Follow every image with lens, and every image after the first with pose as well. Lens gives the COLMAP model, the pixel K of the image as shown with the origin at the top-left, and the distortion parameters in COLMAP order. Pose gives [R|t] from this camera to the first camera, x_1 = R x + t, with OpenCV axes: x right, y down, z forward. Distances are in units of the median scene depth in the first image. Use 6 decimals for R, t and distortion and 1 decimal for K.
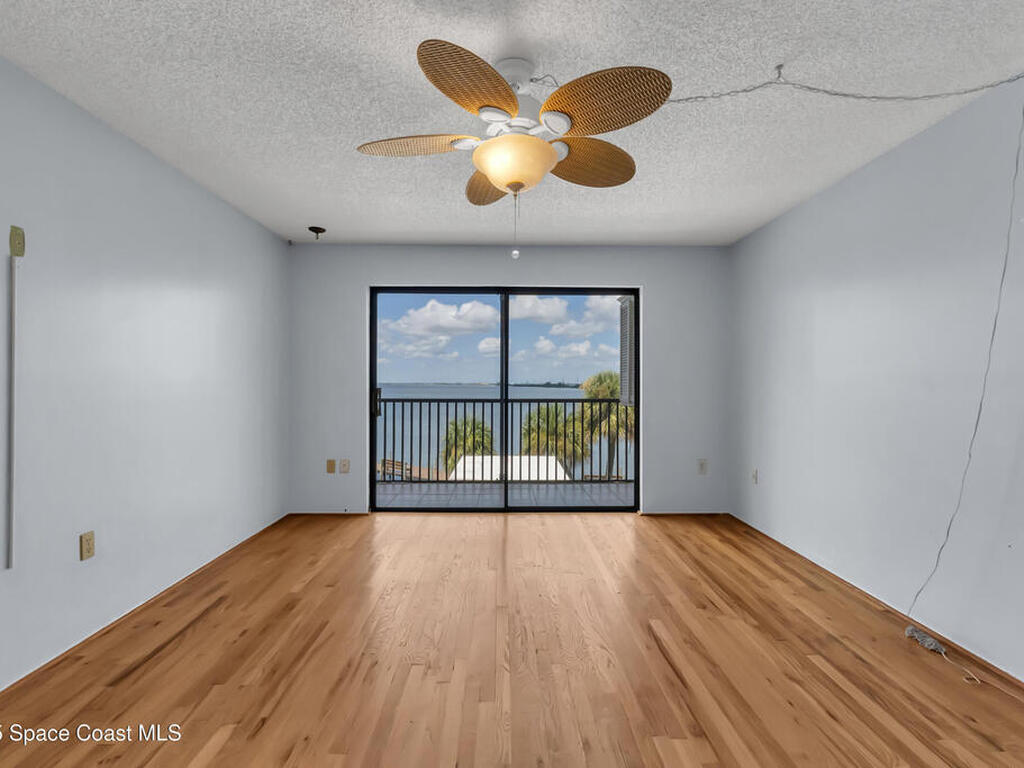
lens RADIAL K [[498.0, 0, 516.0], [0, 498.0, 386.7], [0, 0, 1]] dist [-0.007320, 0.000733]
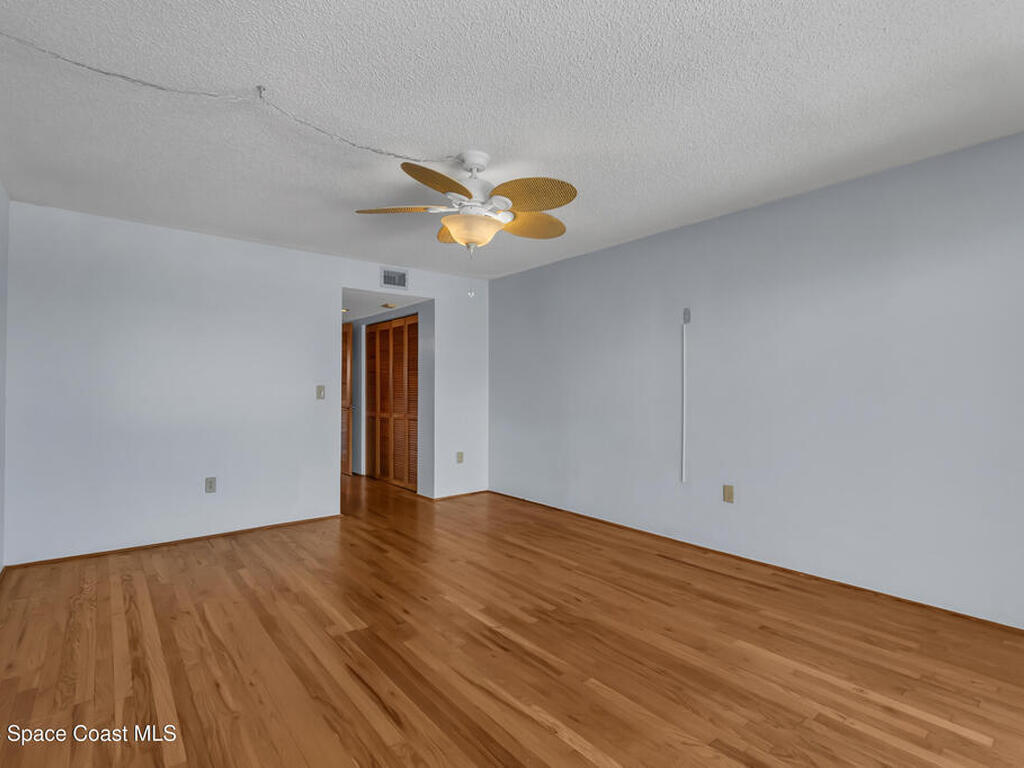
lens RADIAL K [[498.0, 0, 494.3], [0, 498.0, 392.1], [0, 0, 1]] dist [-0.007320, 0.000733]
pose [[-0.804028, 0.002601, -0.594585, 0.322671], [-0.005623, 0.999912, 0.011978, -0.005011], [0.594564, 0.012974, -0.803943, 0.910671]]
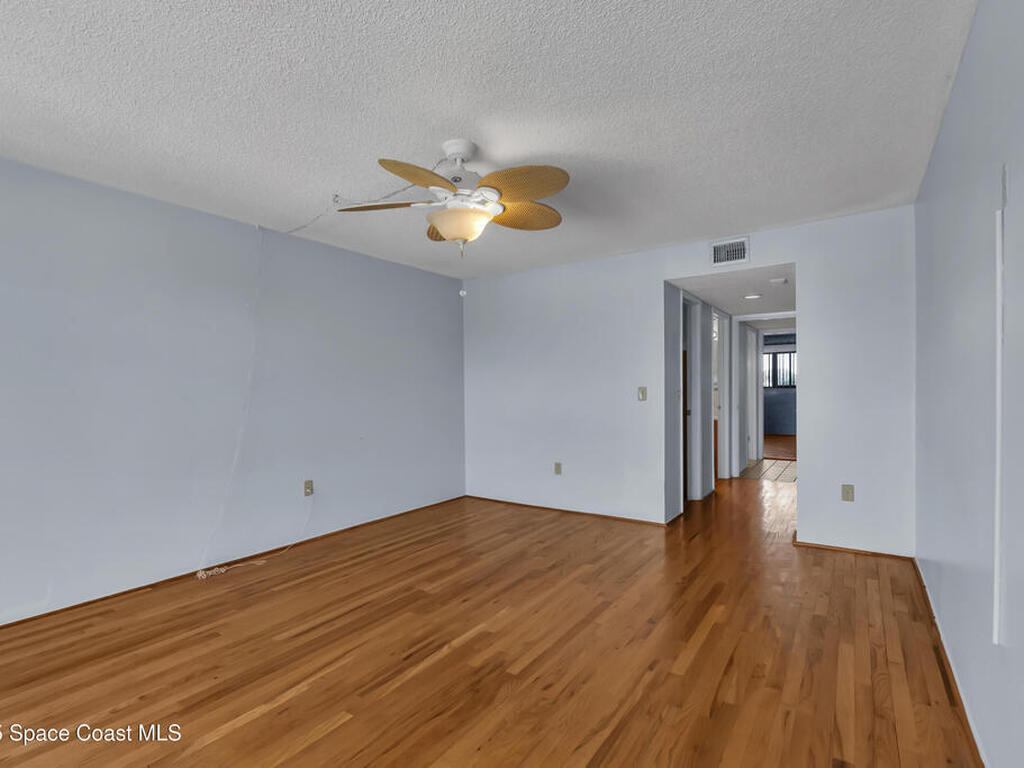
lens RADIAL K [[498.0, 0, 509.9], [0, 498.0, 381.2], [0, 0, 1]] dist [-0.007320, 0.000733]
pose [[-0.812080, 0.016882, 0.583302, -0.373523], [0.012436, 0.999855, -0.011624, -0.008116], [-0.583413, -0.002186, -0.812172, 0.858102]]
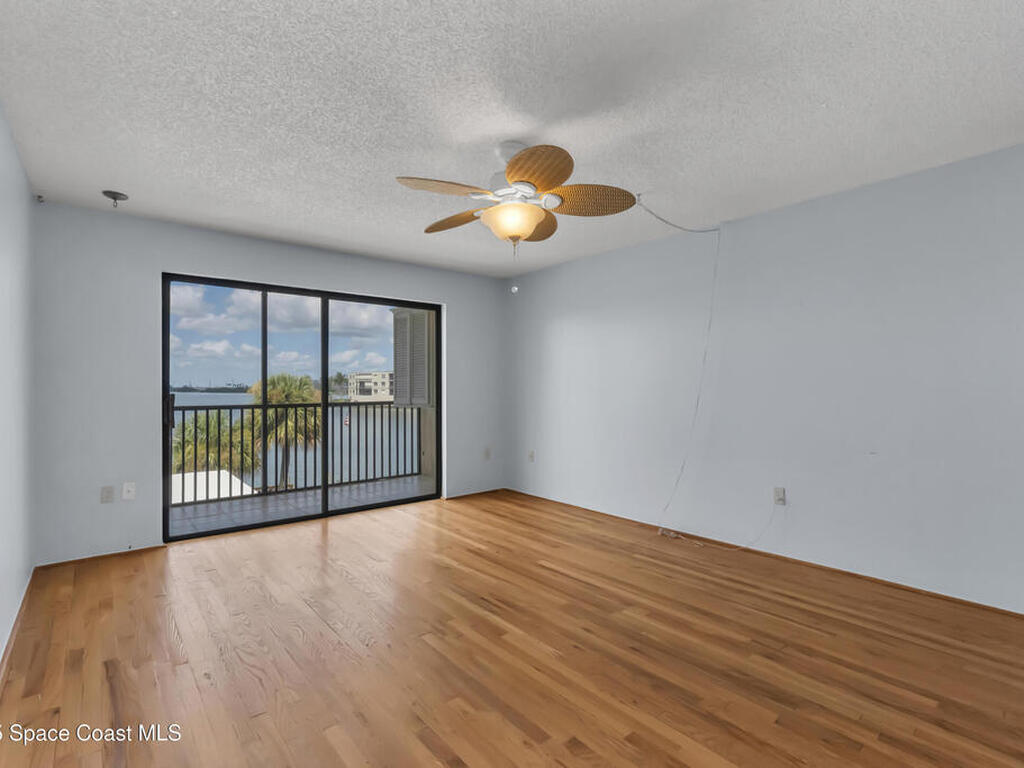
lens RADIAL K [[498.0, 0, 512.8], [0, 498.0, 382.7], [0, 0, 1]] dist [-0.007320, 0.000733]
pose [[0.778176, -0.000336, 0.628046, -0.357013], [0.009232, 0.999898, -0.010904, -0.001688], [-0.627979, 0.014283, 0.778099, -0.010668]]
